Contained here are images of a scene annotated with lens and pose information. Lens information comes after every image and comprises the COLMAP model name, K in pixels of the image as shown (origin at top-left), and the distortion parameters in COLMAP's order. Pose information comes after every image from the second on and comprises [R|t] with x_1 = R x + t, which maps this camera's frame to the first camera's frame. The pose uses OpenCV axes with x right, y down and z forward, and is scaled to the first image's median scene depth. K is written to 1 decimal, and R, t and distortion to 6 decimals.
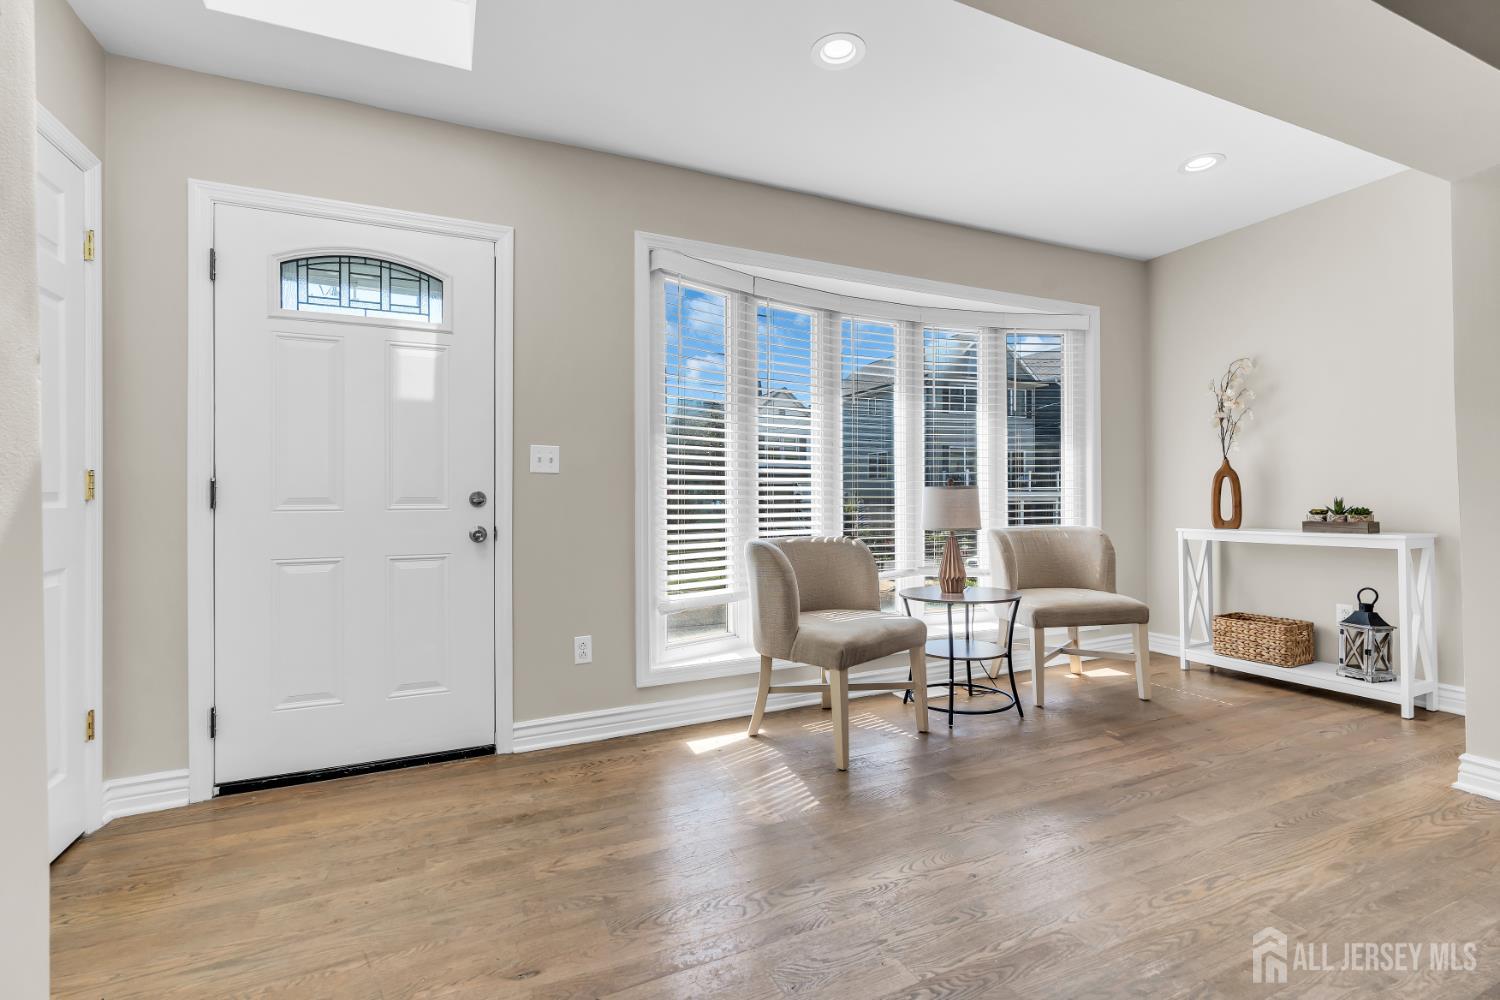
lens RADIAL K [[656.0, 0, 744.3], [0, 656.0, 494.7], [0, 0, 1]] dist [-0.000791, 0.000120]
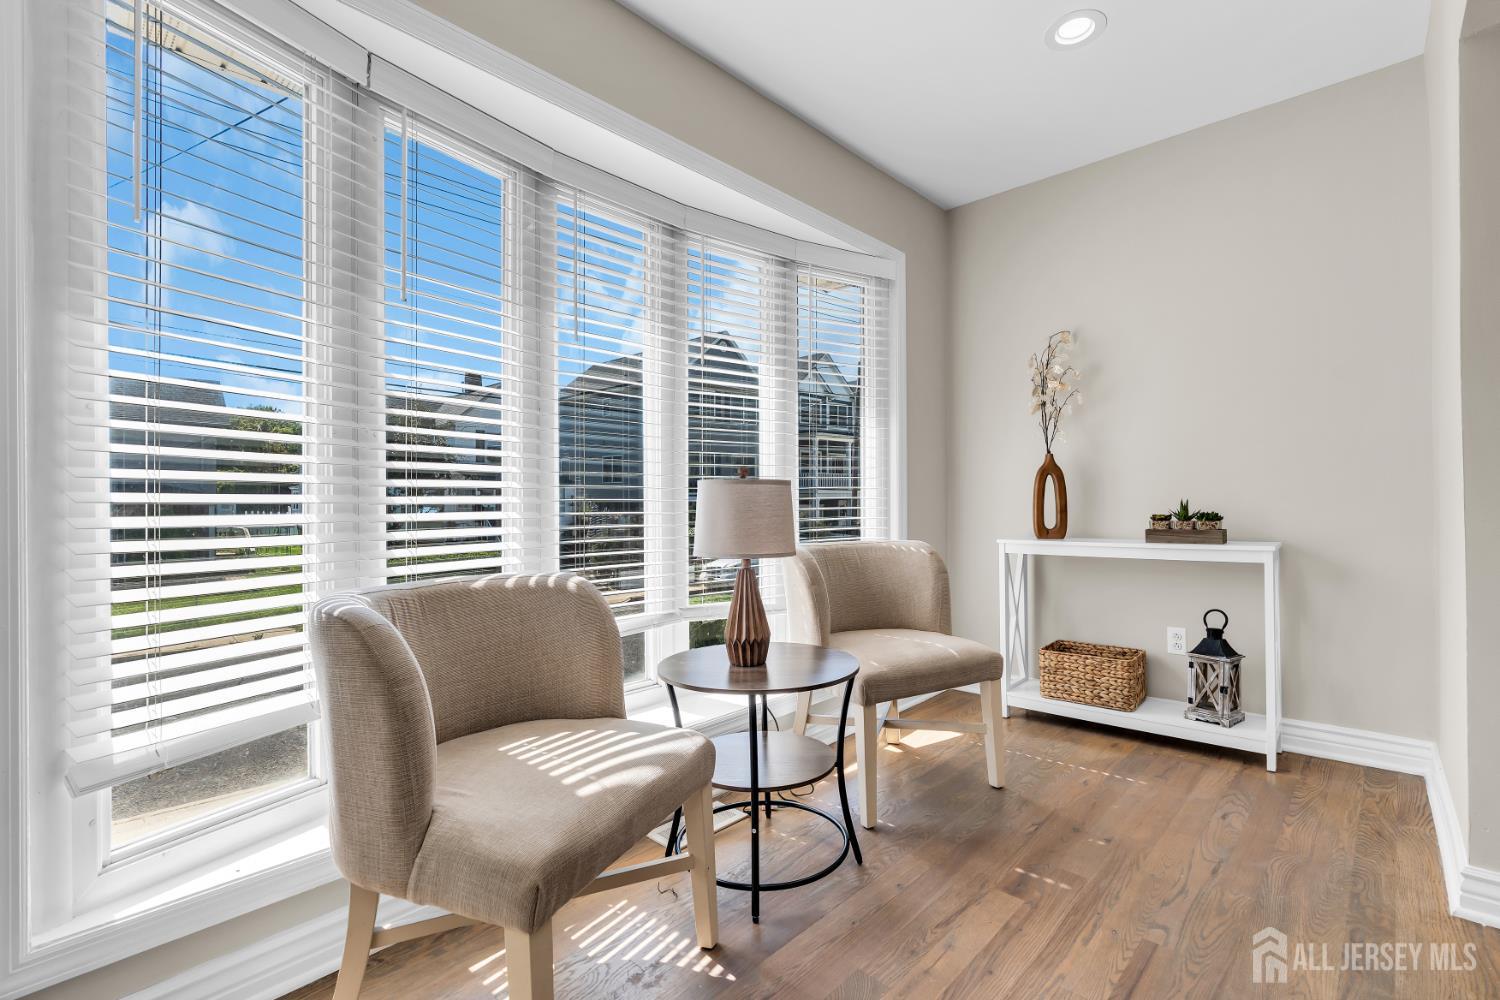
lens RADIAL K [[654.8, 0, 752.4], [0, 654.8, 502.5], [0, 0, 1]] dist [-0.028389, 0.000117]
pose [[0.916804, -0.001497, 0.399335, 0.084853], [-0.000193, 0.999991, 0.004192, 0.004019], [-0.399338, -0.003921, 0.916795, 0.441575]]
